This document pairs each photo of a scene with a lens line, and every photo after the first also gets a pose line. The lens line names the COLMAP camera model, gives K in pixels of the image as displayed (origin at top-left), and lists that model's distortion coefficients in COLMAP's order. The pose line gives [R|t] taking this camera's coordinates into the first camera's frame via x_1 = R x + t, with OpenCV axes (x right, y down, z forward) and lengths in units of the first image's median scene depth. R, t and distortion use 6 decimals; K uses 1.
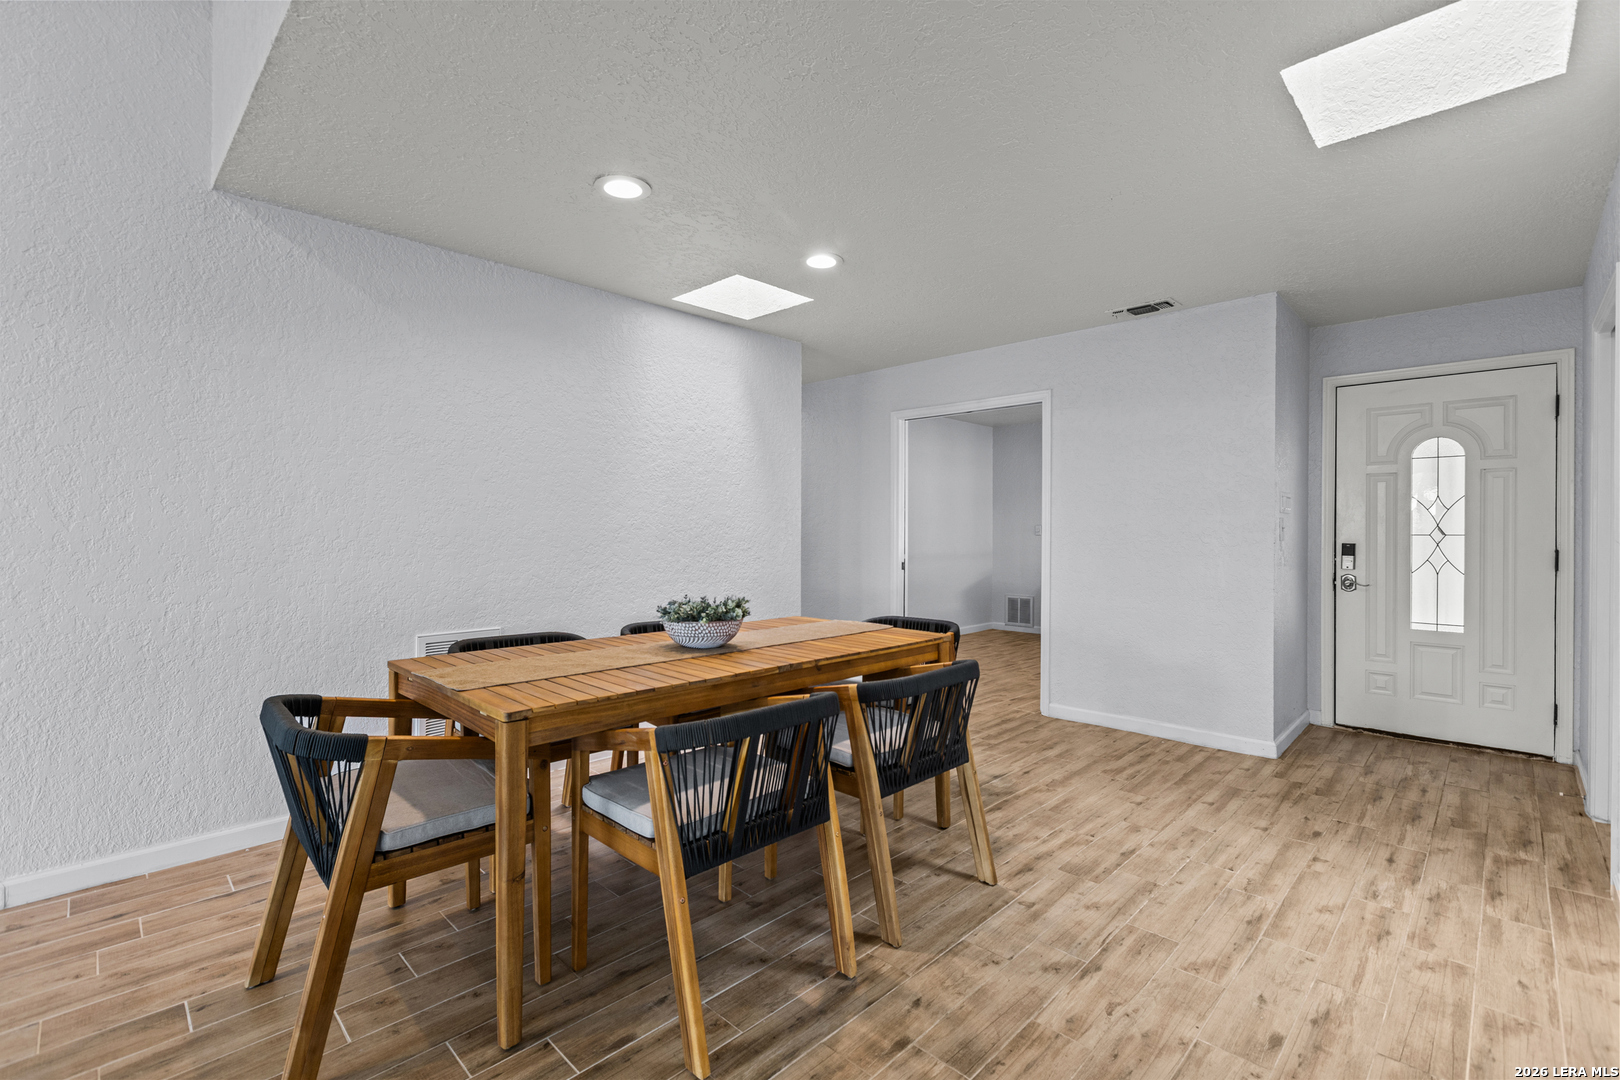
lens RADIAL K [[714.9, 0, 809.6], [0, 714.9, 529.0], [0, 0, 1]] dist [0.000948, 0.000136]
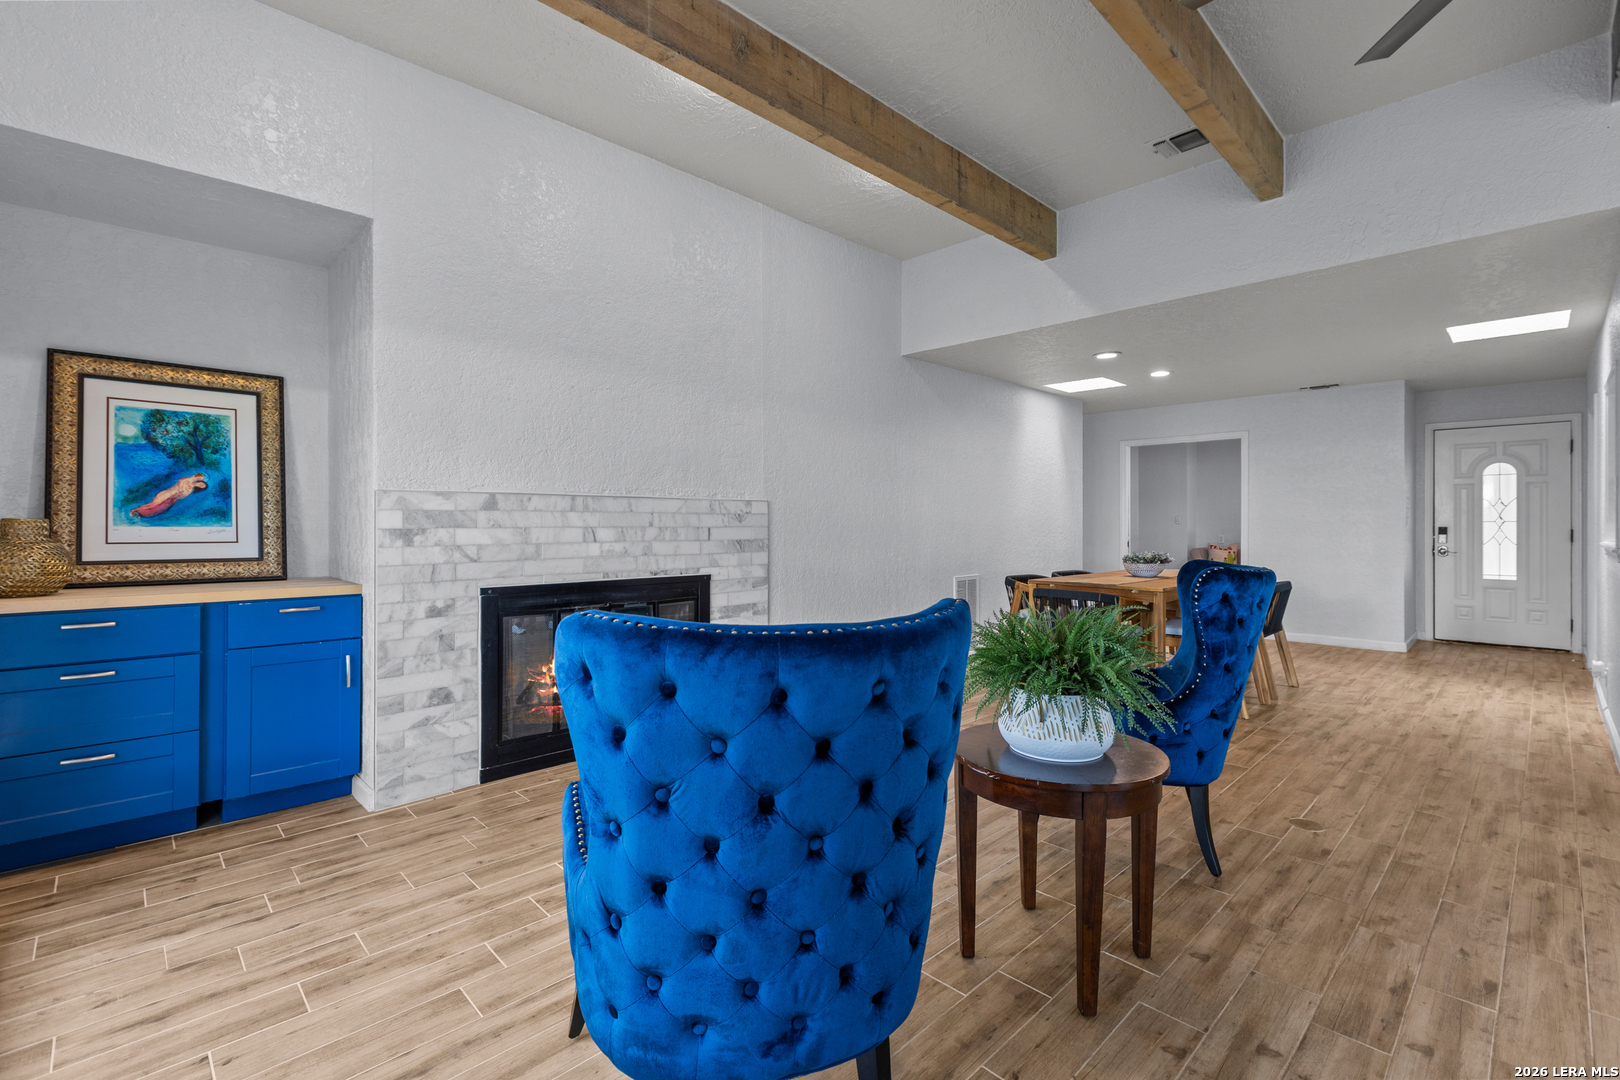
lens RADIAL K [[714.1, 0, 811.4], [0, 714.1, 520.5], [0, 0, 1]] dist [-0.000870, -0.000428]
pose [[0.999740, -0.004467, -0.022351, -0.682749], [0.004439, 0.999989, -0.001285, 0.001198], [0.022356, 0.001185, 0.999749, -0.690998]]
